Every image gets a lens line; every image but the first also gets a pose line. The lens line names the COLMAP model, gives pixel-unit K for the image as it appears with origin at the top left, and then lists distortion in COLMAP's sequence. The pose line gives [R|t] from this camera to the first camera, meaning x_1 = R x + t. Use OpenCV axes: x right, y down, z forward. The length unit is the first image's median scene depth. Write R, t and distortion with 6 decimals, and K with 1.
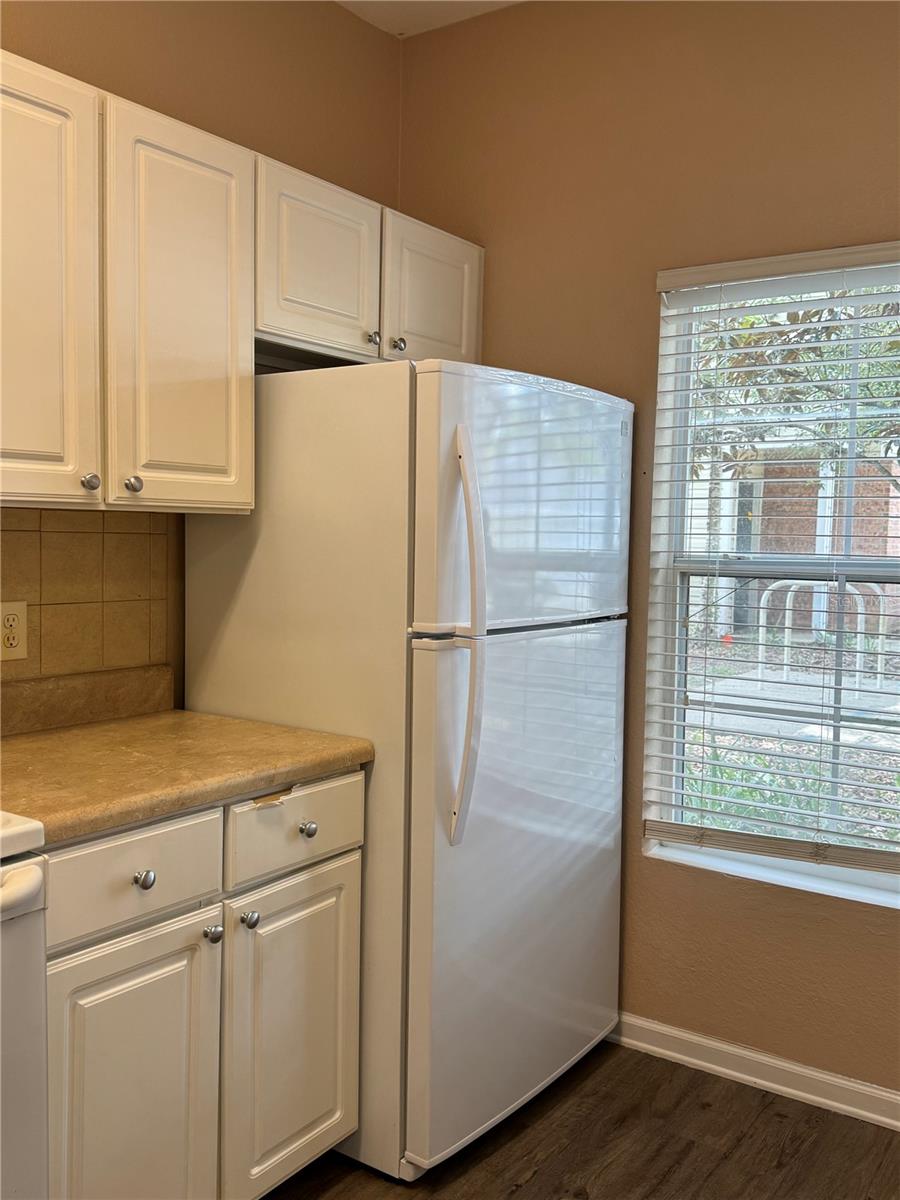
lens RADIAL K [[1070.4, 0, 450.0], [0, 1070.4, 600.0], [0, 0, 1]] dist [0.135790, -0.296931]
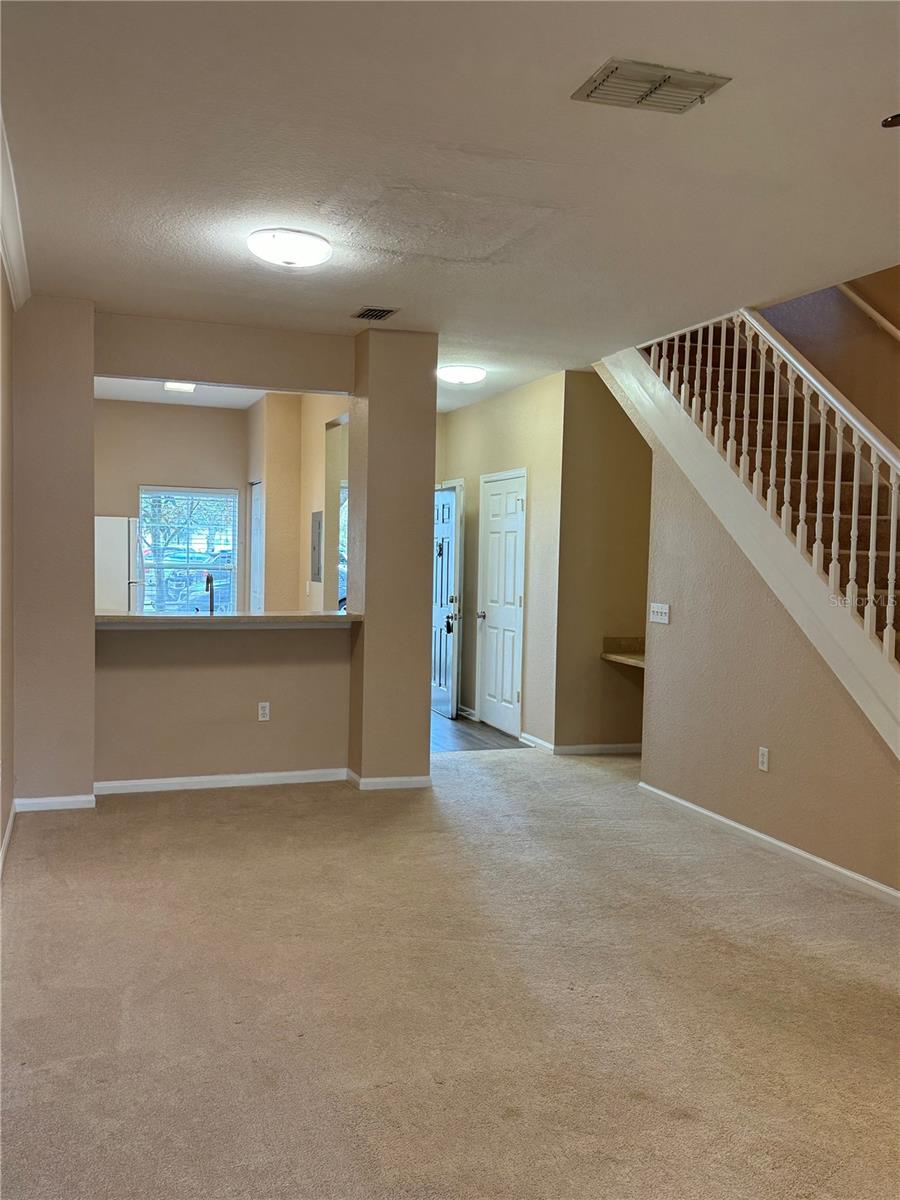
lens RADIAL K [[1070.4, 0, 450.0], [0, 1070.4, 600.0], [0, 0, 1]] dist [0.135790, -0.296931]
pose [[0.585291, -0.039745, 0.809849, -2.342447], [0.041797, 0.998949, 0.018817, 0.062909], [-0.809745, 0.022836, 0.586337, -2.141103]]
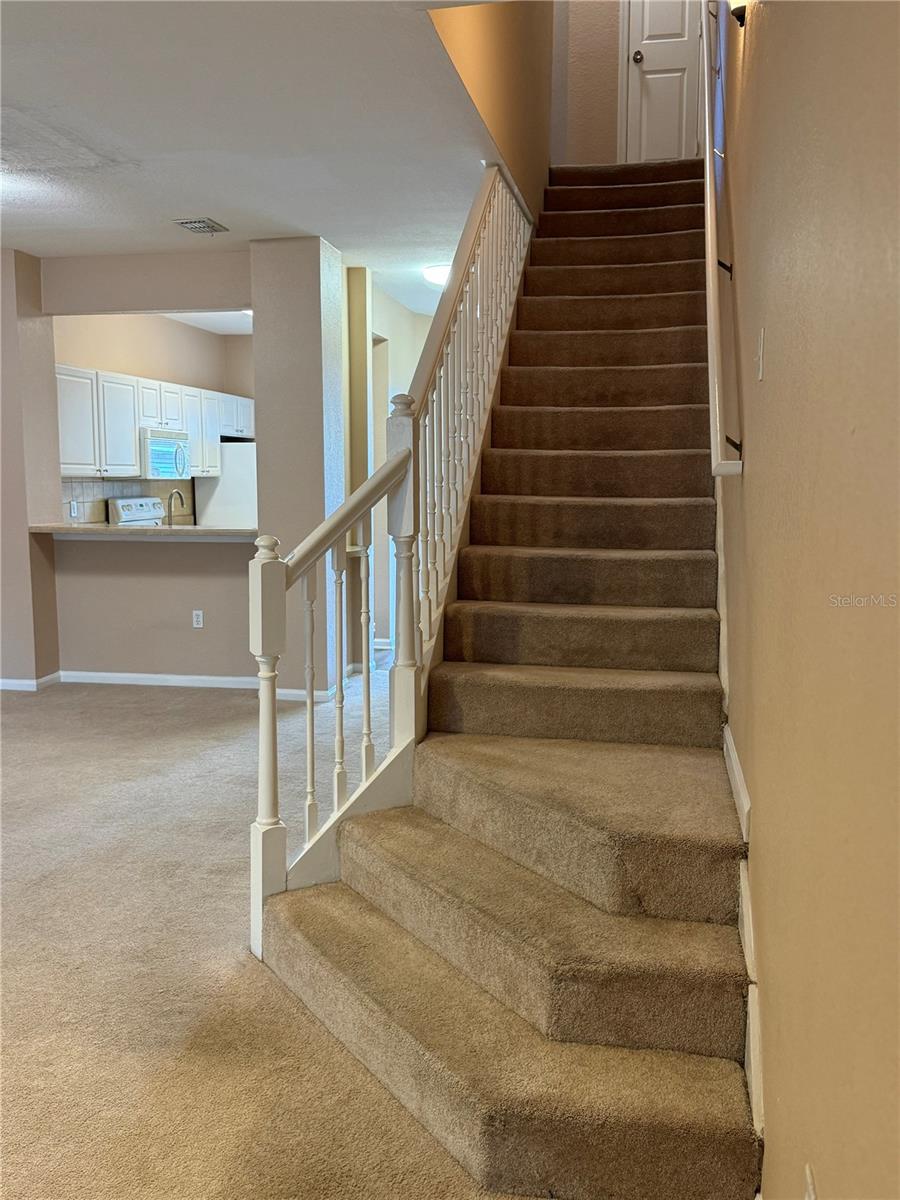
lens RADIAL K [[1070.4, 0, 450.0], [0, 1070.4, 600.0], [0, 0, 1]] dist [0.135790, -0.296931]
pose [[0.914734, -0.064447, 0.398884, -1.012000], [0.042226, 0.997040, 0.064257, 0.162281], [-0.401844, -0.041935, 0.914747, -3.069112]]
